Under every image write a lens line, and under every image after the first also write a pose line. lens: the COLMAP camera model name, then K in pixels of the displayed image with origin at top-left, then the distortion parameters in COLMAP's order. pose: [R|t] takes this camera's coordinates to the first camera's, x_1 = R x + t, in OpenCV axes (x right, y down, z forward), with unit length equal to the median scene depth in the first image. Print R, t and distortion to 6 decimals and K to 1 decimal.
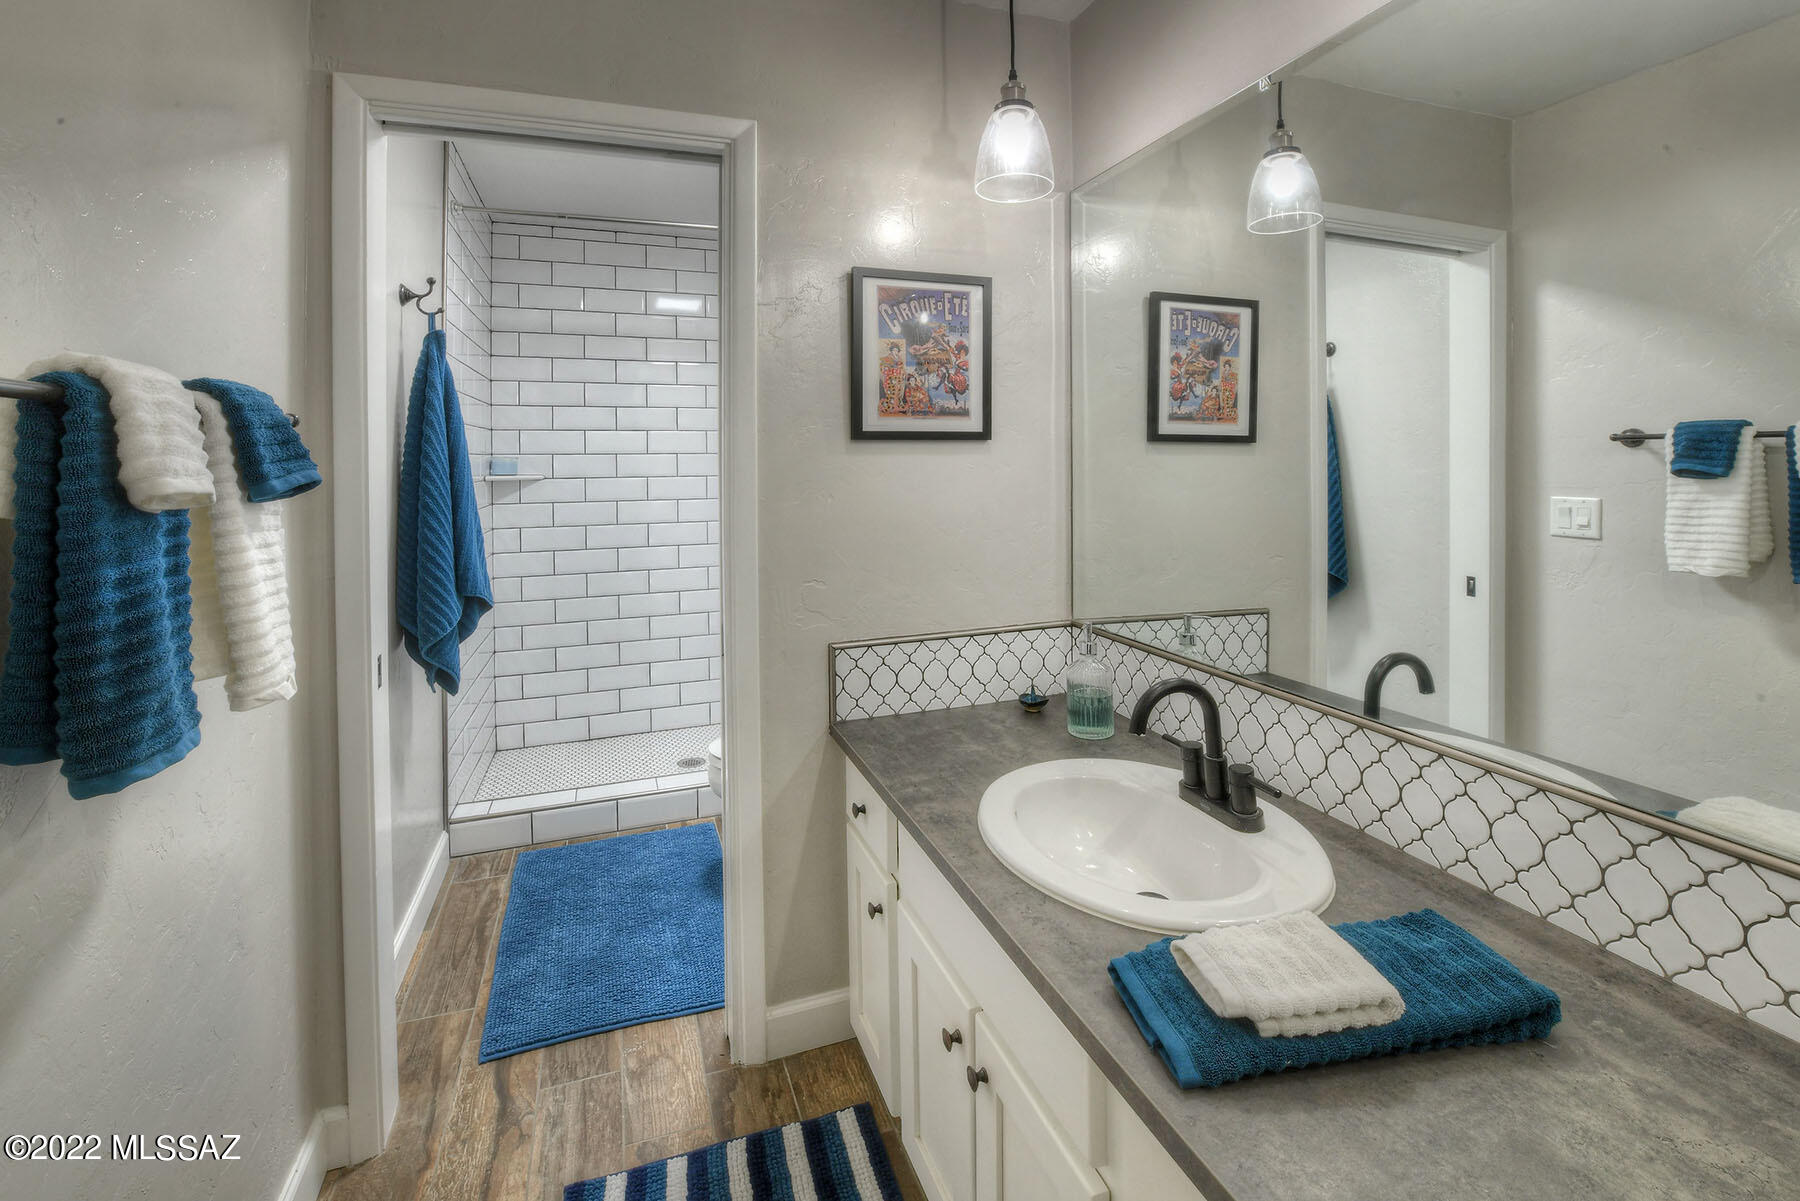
lens RADIAL K [[794.7, 0, 916.2], [0, 794.7, 499.9], [0, 0, 1]] dist [-0.012355, -0.003456]
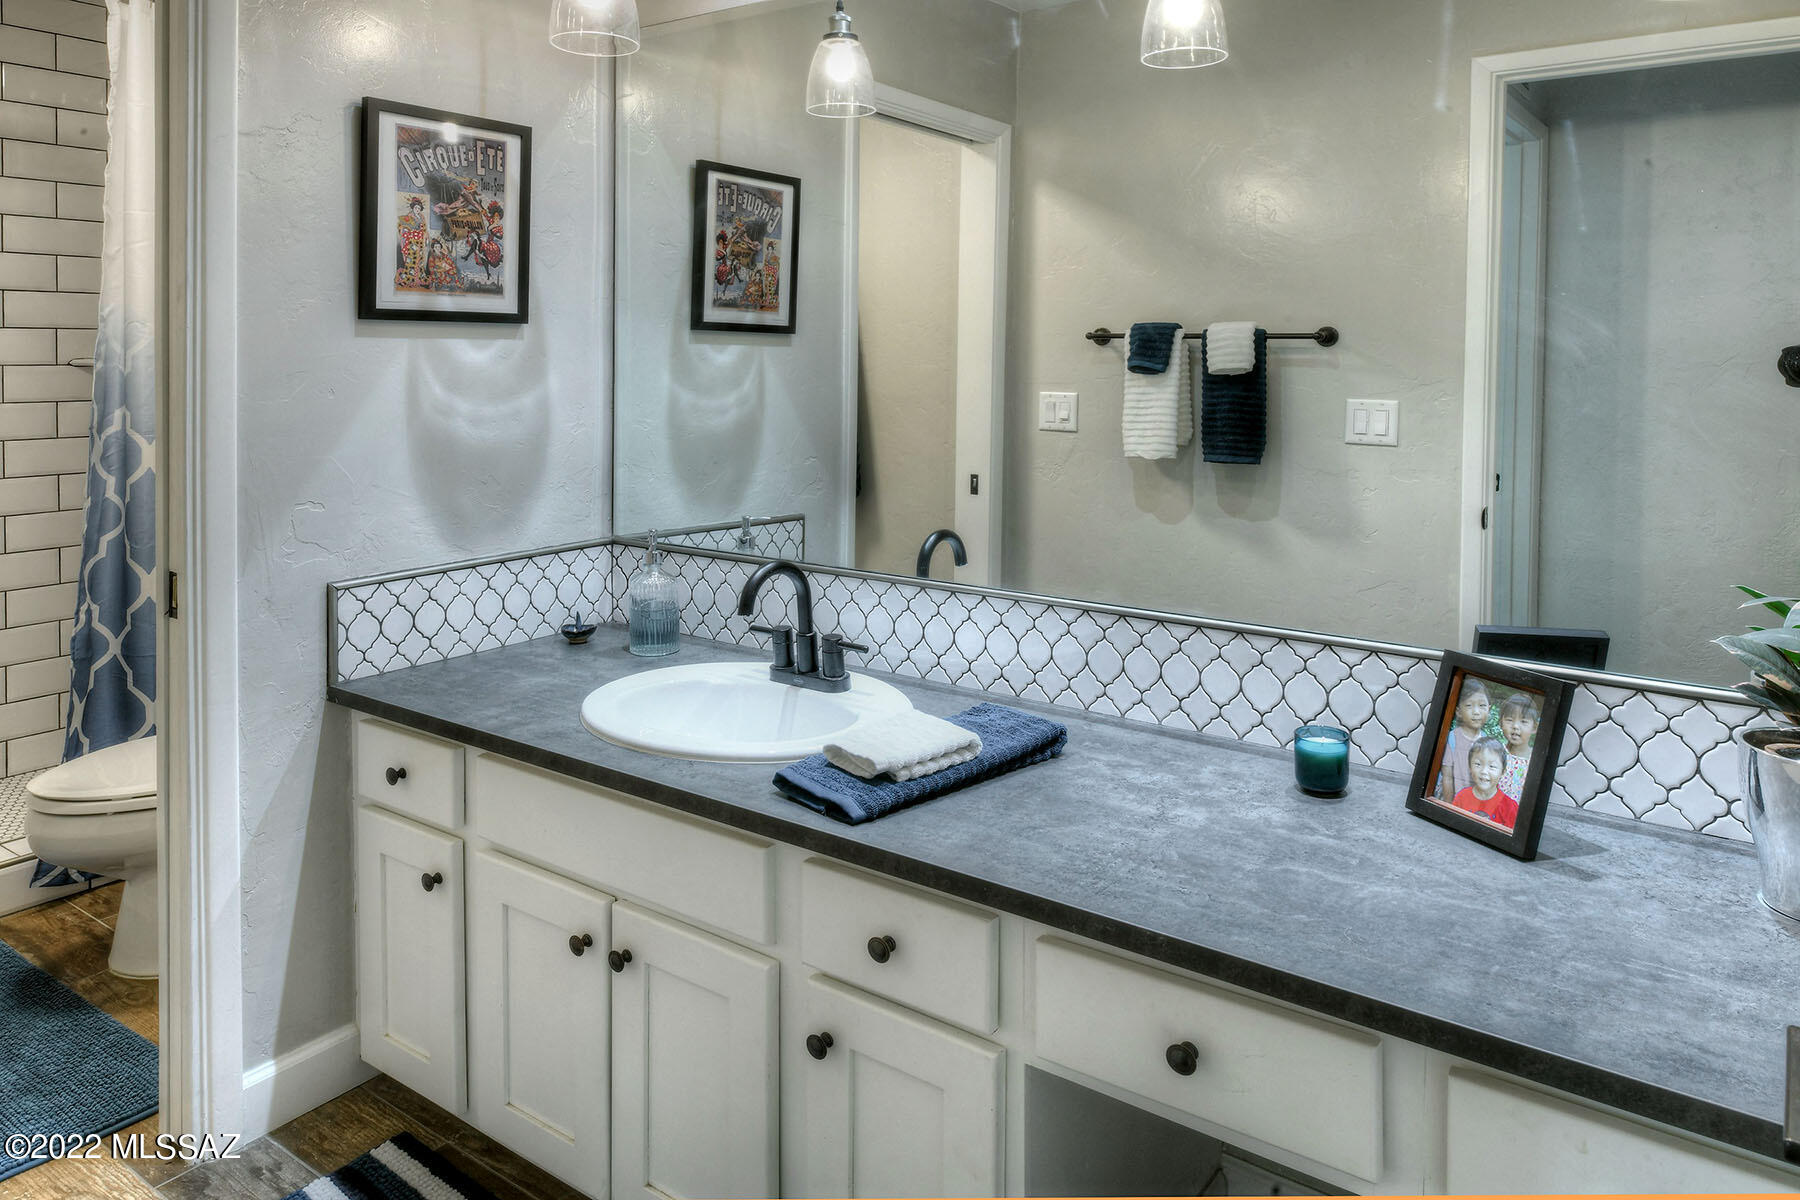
lens RADIAL K [[1214.5, 0, 898.6], [0, 1214.5, 594.8], [0, 0, 1]] dist [0.019092, -0.000060]
pose [[0.835450, -0.094148, 0.541442, -0.302819], [0.012495, 0.988216, 0.152556, 0.016226], [-0.549424, -0.120688, 0.826781, -0.318288]]
